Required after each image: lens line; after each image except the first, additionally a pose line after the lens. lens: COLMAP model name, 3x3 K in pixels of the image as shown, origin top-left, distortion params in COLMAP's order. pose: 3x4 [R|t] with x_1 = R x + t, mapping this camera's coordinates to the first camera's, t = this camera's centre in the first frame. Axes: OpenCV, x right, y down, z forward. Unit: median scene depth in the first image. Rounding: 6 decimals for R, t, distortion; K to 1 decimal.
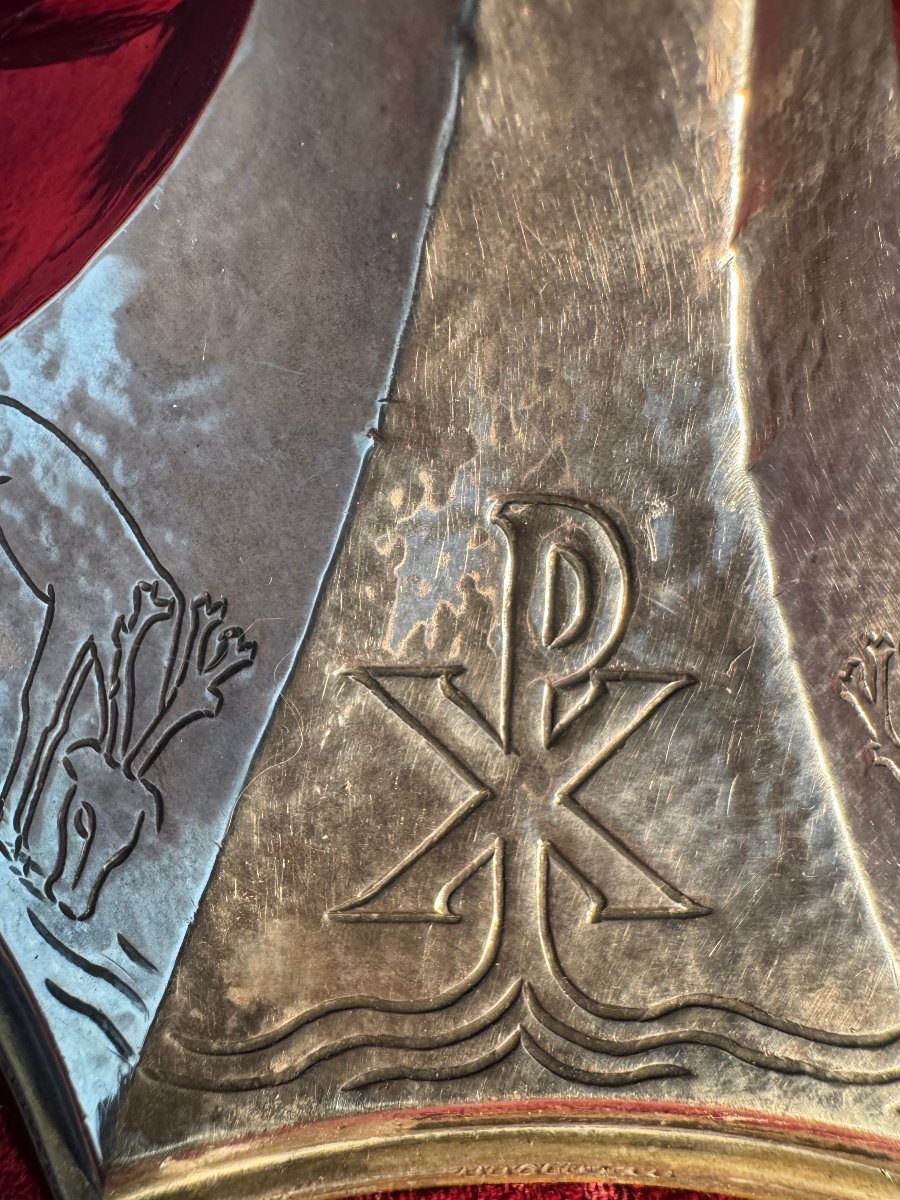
lens RADIAL K [[868.1, 0, 450.0], [0, 868.1, 600.0], [0, 0, 1]] dist [-0.003251, -0.004723]
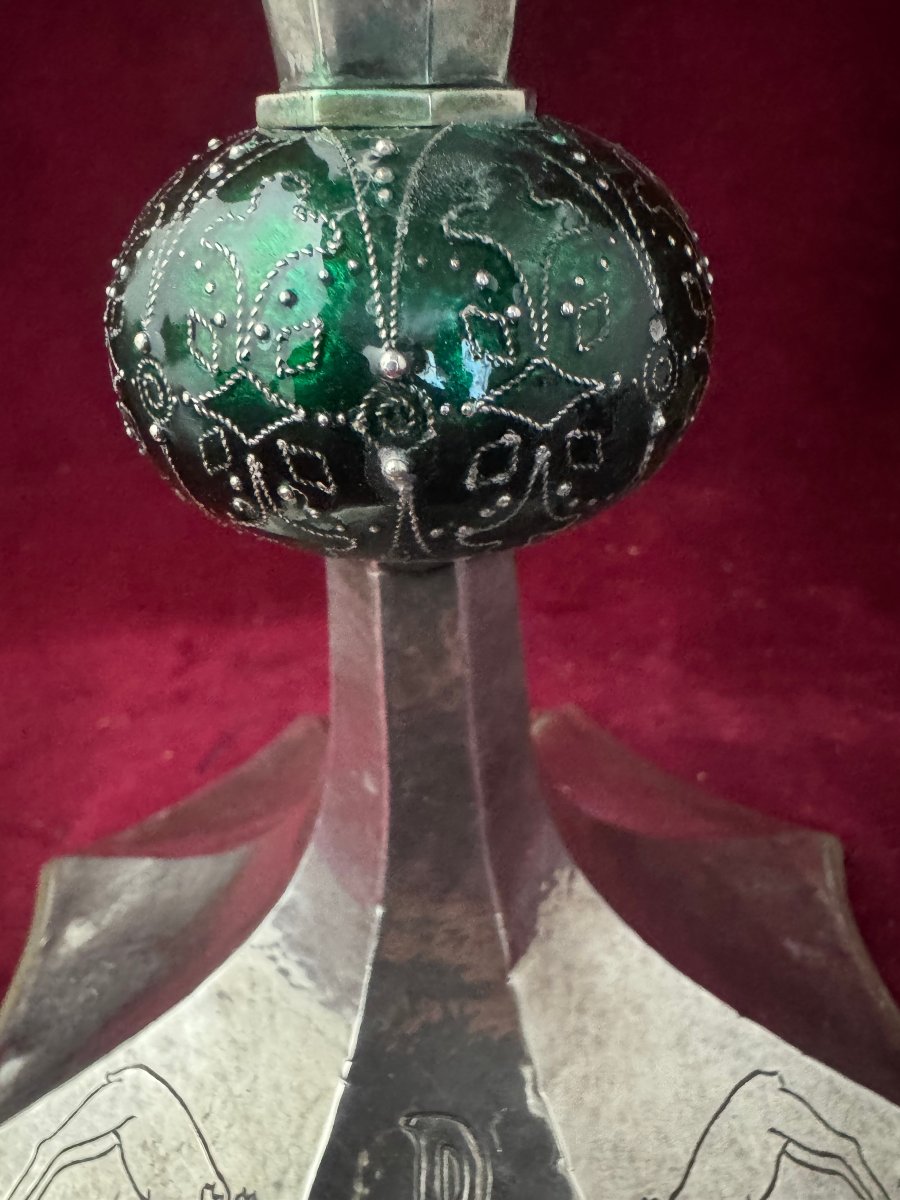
lens RADIAL K [[868.1, 0, 450.0], [0, 868.1, 600.0], [0, 0, 1]] dist [-0.003251, -0.004723]
pose [[0.998634, -0.052224, -0.001407, 0.186143], [0.040504, 0.790966, -0.610518, 0.132805], [0.032997, 0.609628, 0.792001, -1.036118]]
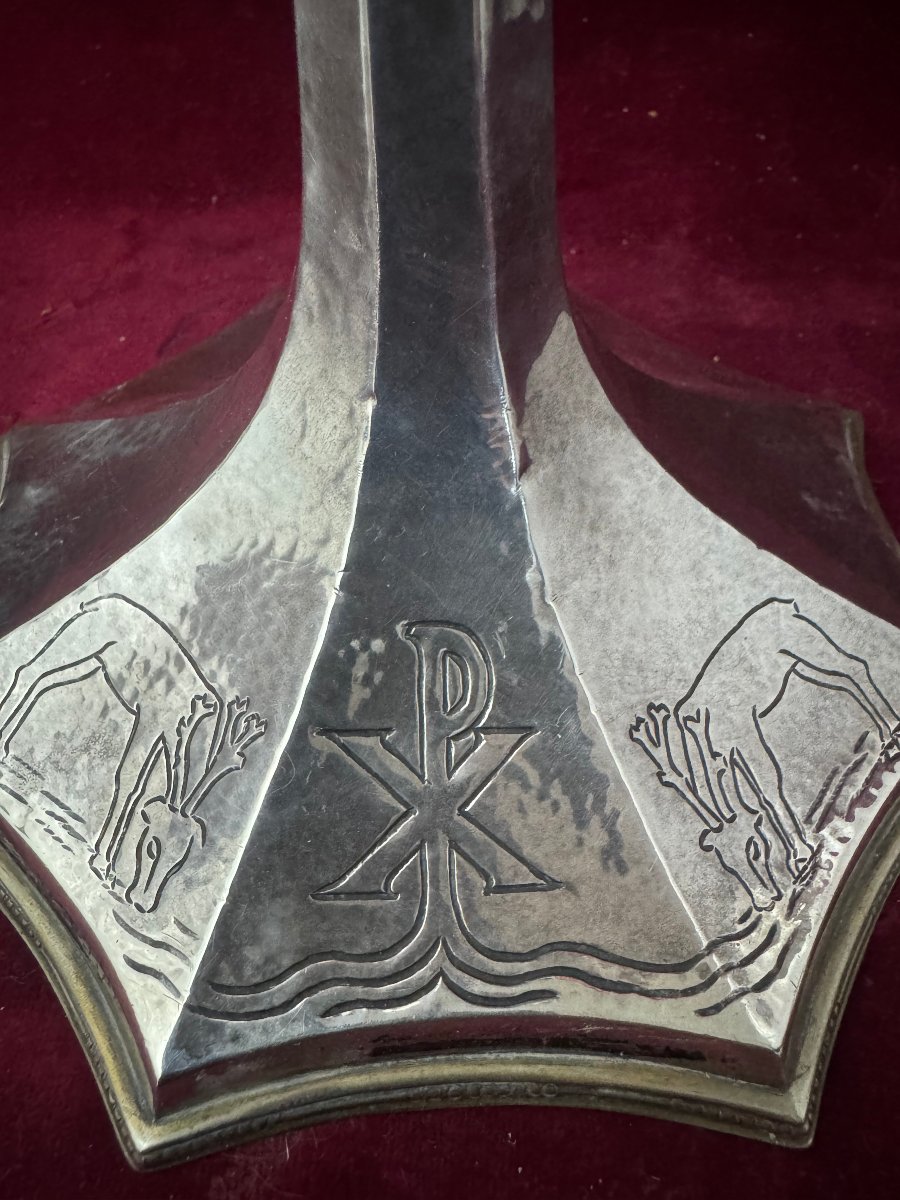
lens RADIAL K [[868.1, 0, 450.0], [0, 868.1, 600.0], [0, 0, 1]] dist [-0.003251, -0.004723]
pose [[0.998544, -0.053290, 0.008388, 0.115971], [0.053248, 0.948691, -0.311689, 0.348771], [0.008652, 0.311682, 0.950147, -0.602949]]
